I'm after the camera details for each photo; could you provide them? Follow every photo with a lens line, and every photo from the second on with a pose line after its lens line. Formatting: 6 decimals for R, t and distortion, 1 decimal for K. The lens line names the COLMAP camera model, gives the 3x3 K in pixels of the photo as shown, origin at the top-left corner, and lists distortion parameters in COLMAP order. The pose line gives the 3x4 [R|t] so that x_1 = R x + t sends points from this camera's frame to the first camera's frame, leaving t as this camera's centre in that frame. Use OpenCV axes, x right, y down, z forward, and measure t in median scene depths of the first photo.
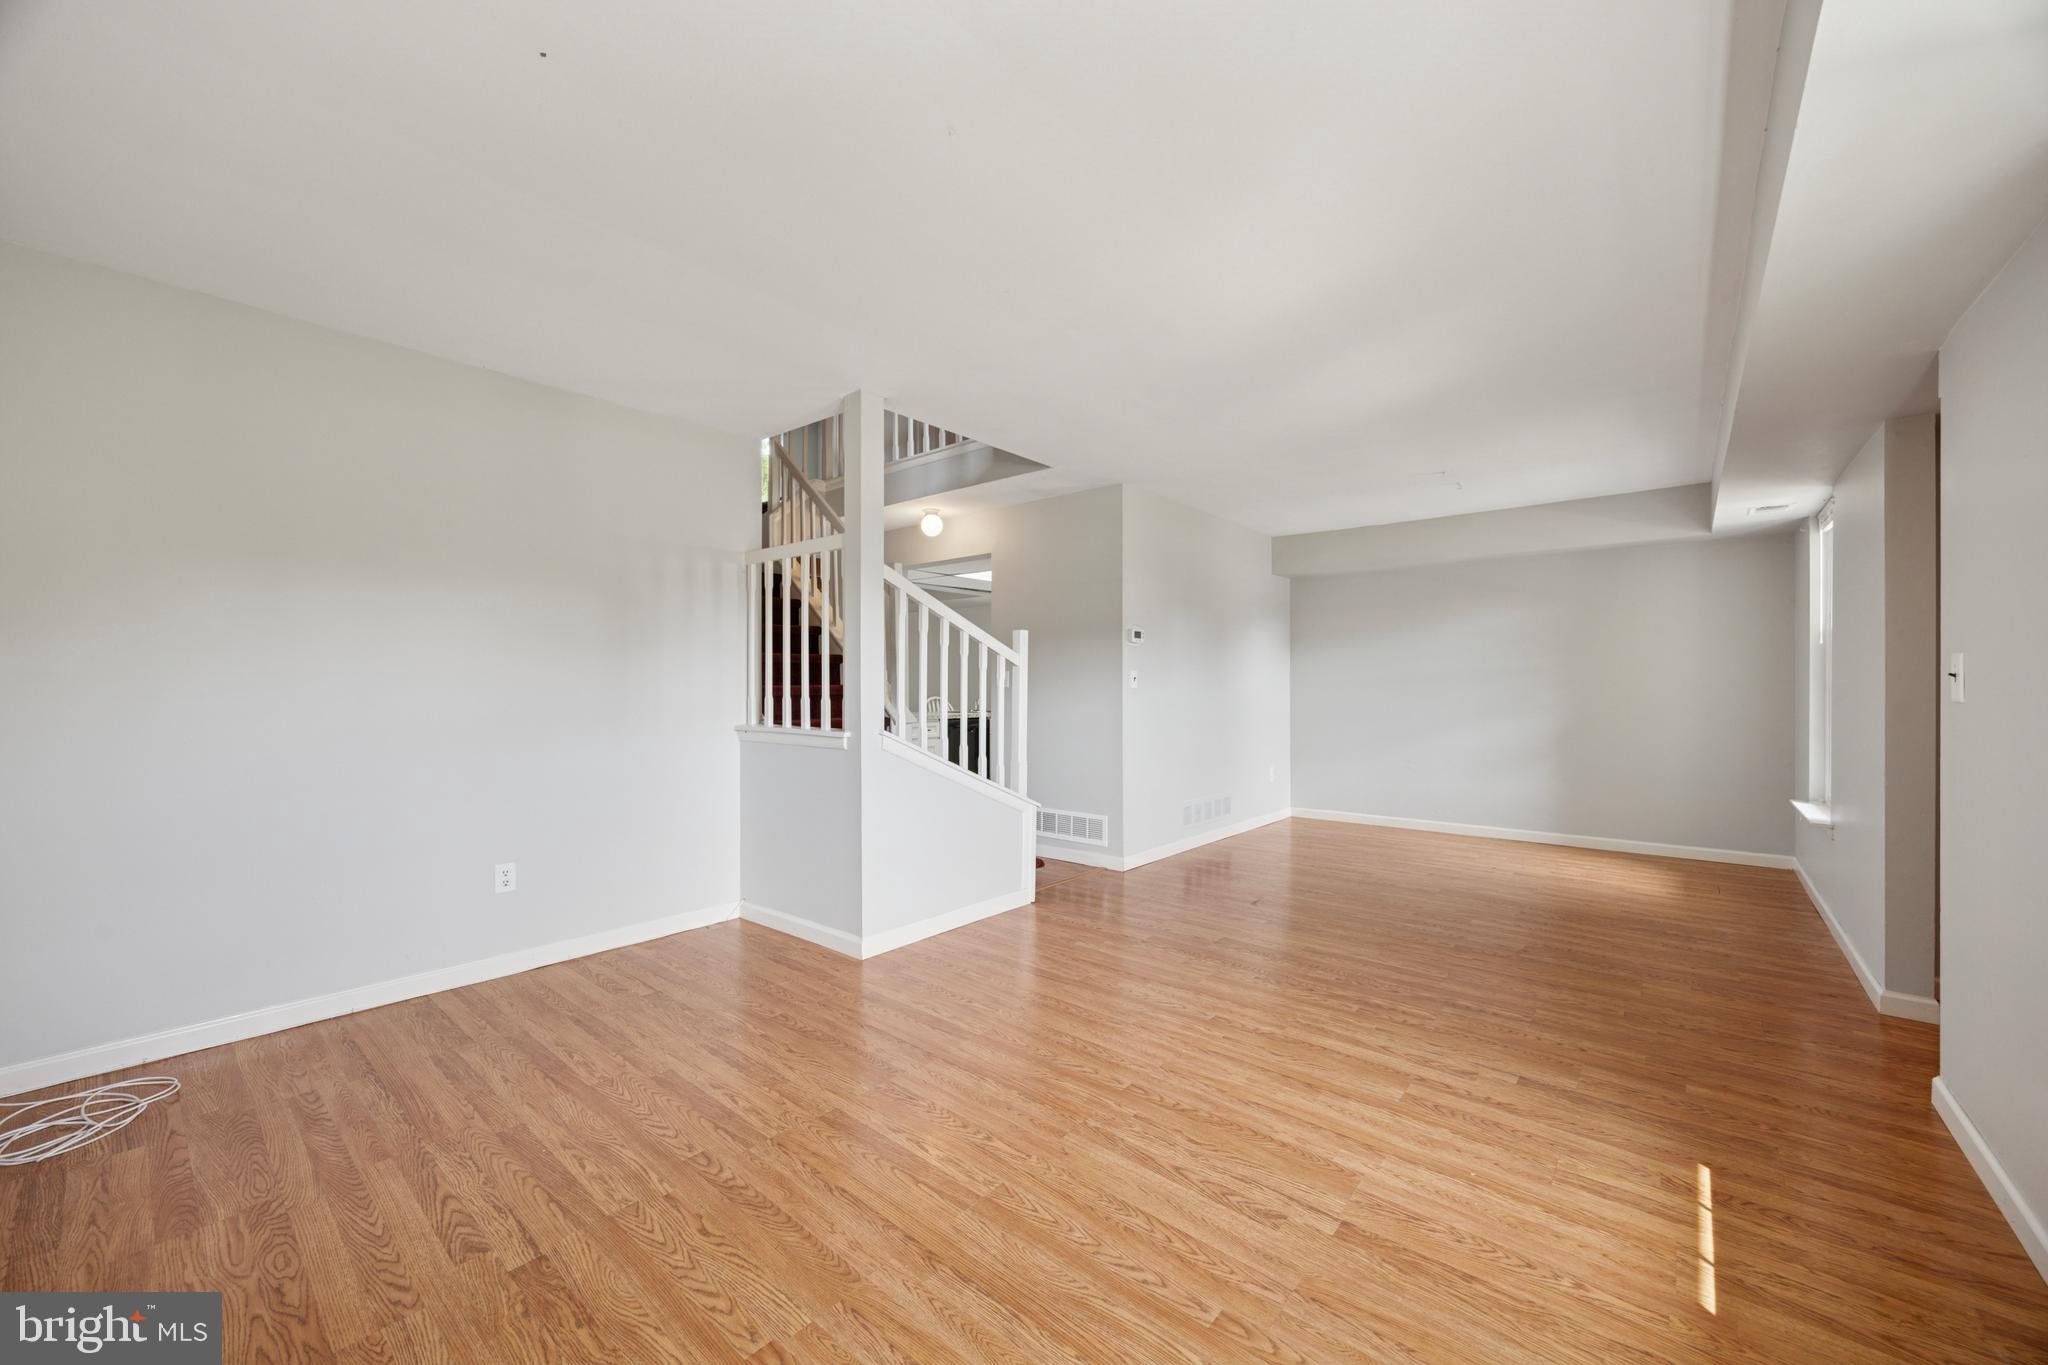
lens RADIAL K [[779.3, 0, 1028.8], [0, 779.3, 685.3], [0, 0, 1]] dist [-0.003662, -0.000272]
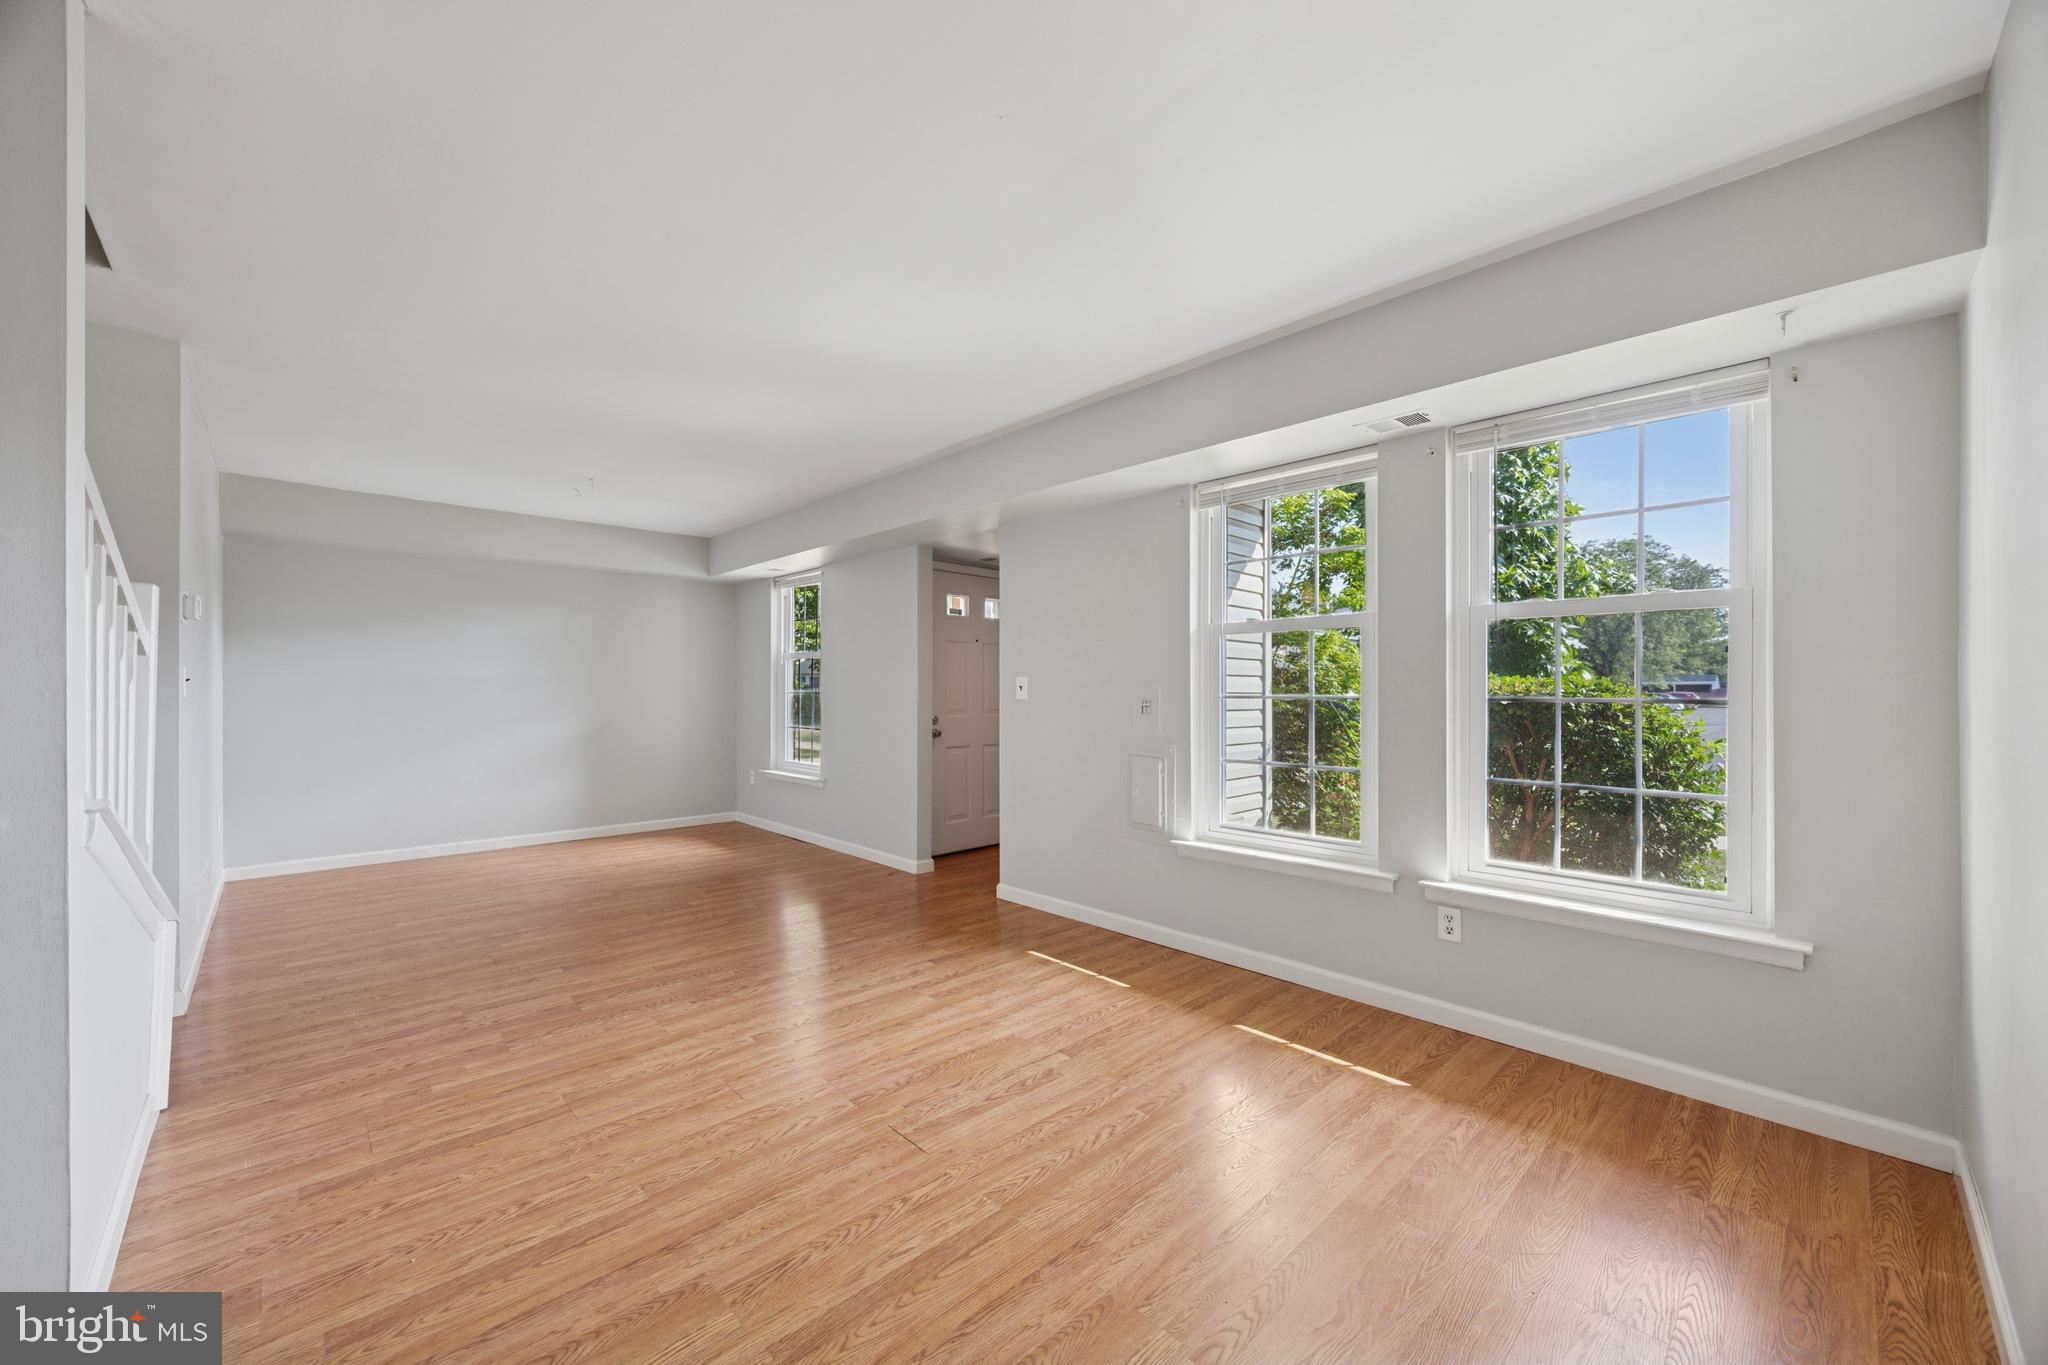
lens RADIAL K [[779.3, 0, 1028.8], [0, 779.3, 685.3], [0, 0, 1]] dist [-0.003662, -0.000272]
pose [[0.103423, 0.006753, 0.994615, -0.863916], [-0.000515, 0.999977, -0.006736, -0.002866], [-0.994637, 0.000185, 0.103424, 0.711263]]
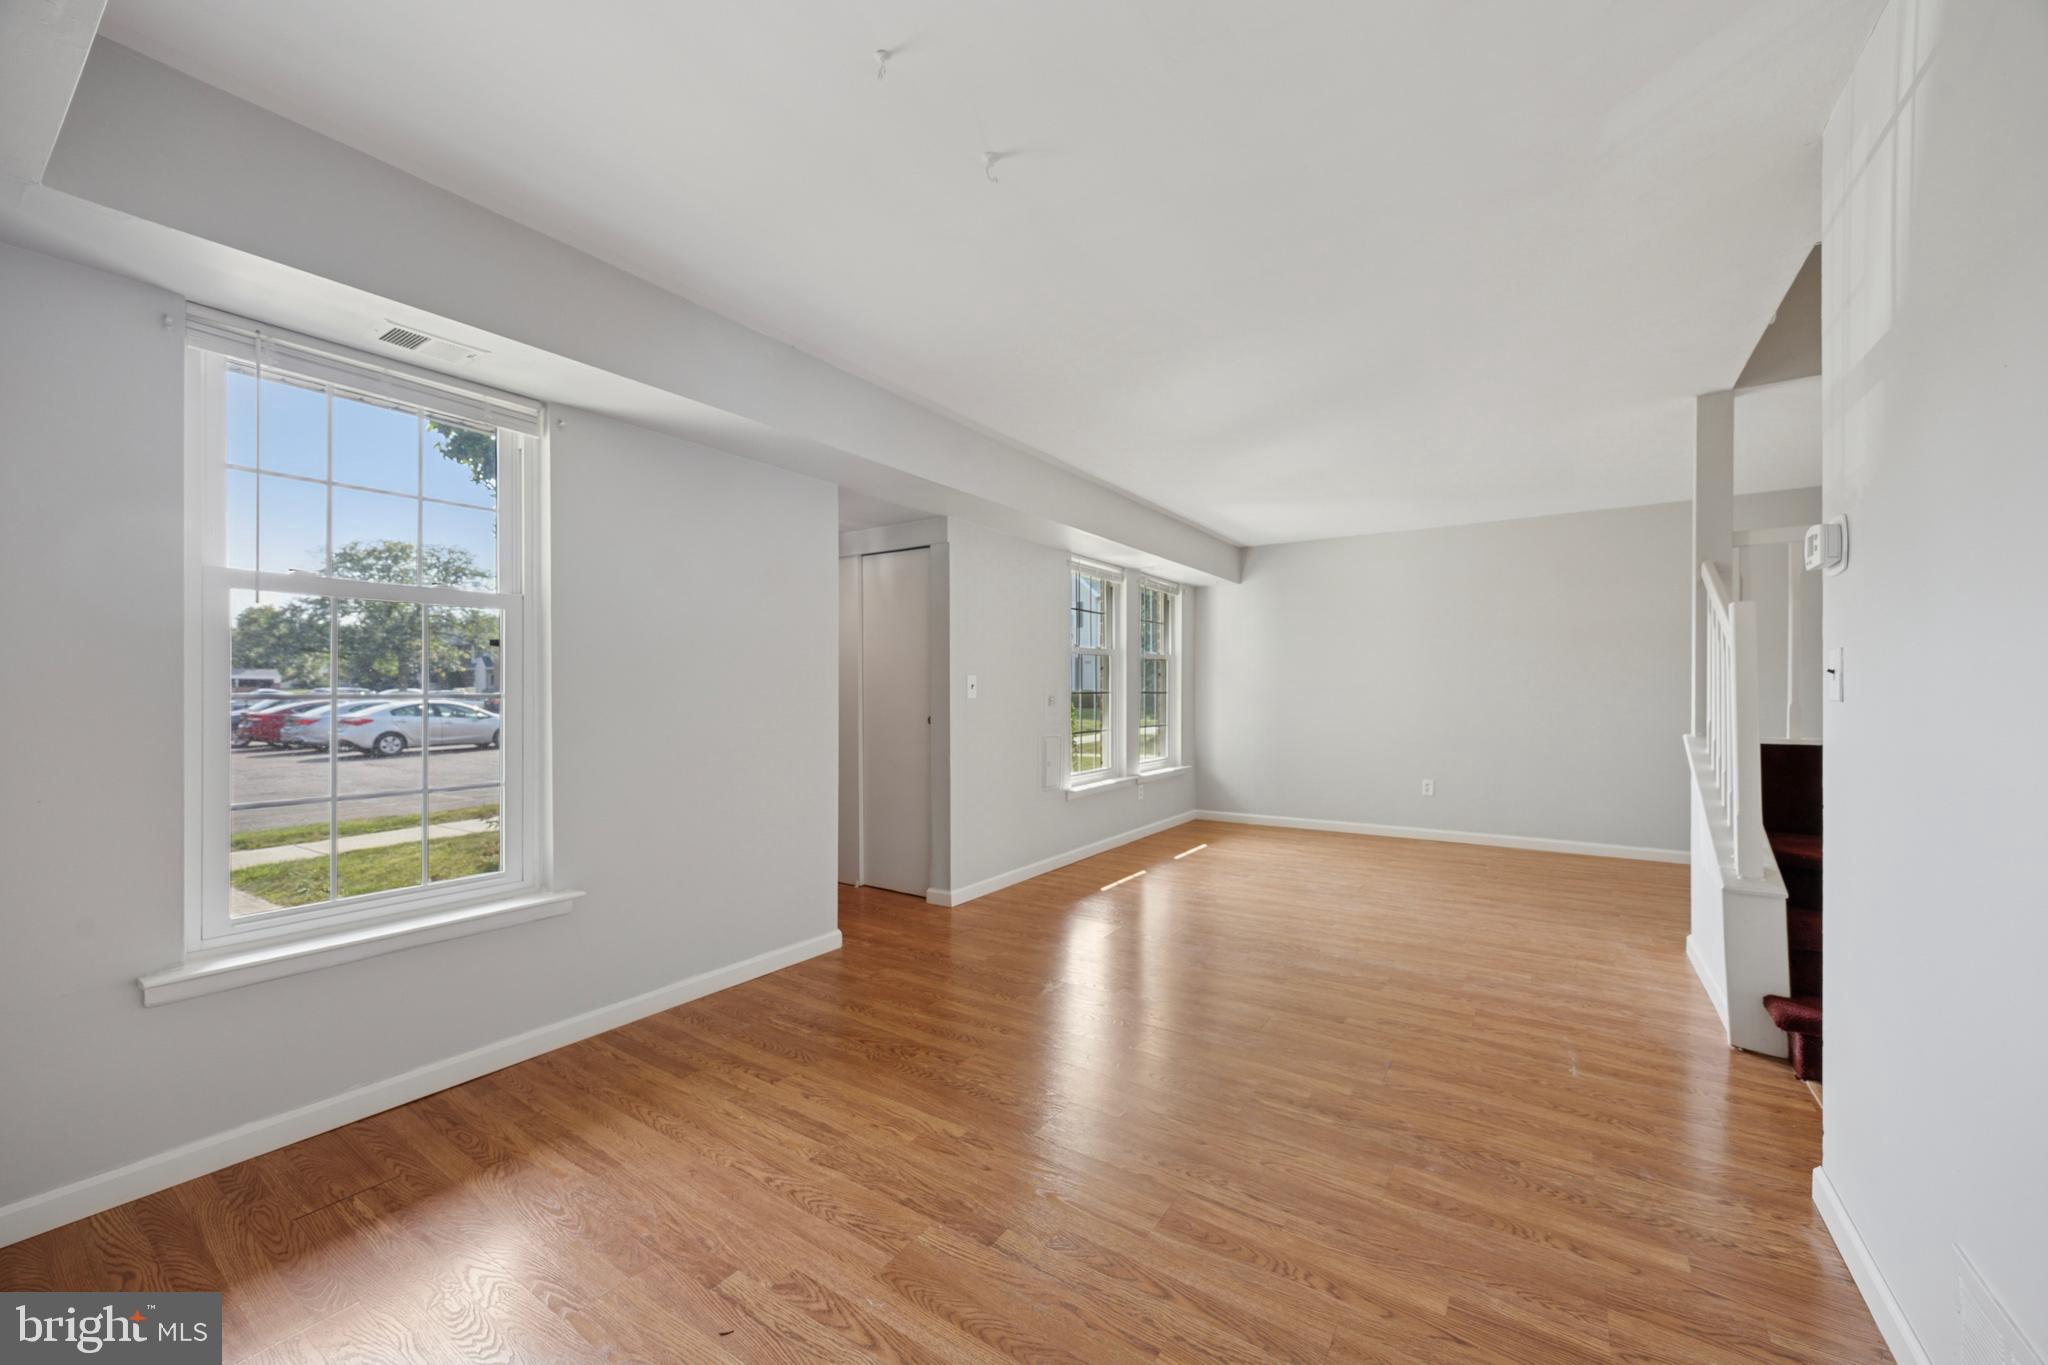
lens RADIAL K [[779.3, 0, 1028.8], [0, 779.3, 685.3], [0, 0, 1]] dist [-0.003662, -0.000272]
pose [[-0.994298, 0.004703, -0.106529, 1.180303], [0.004976, 0.999985, -0.002297, -0.007772], [0.106517, -0.002814, -0.994307, 2.962316]]
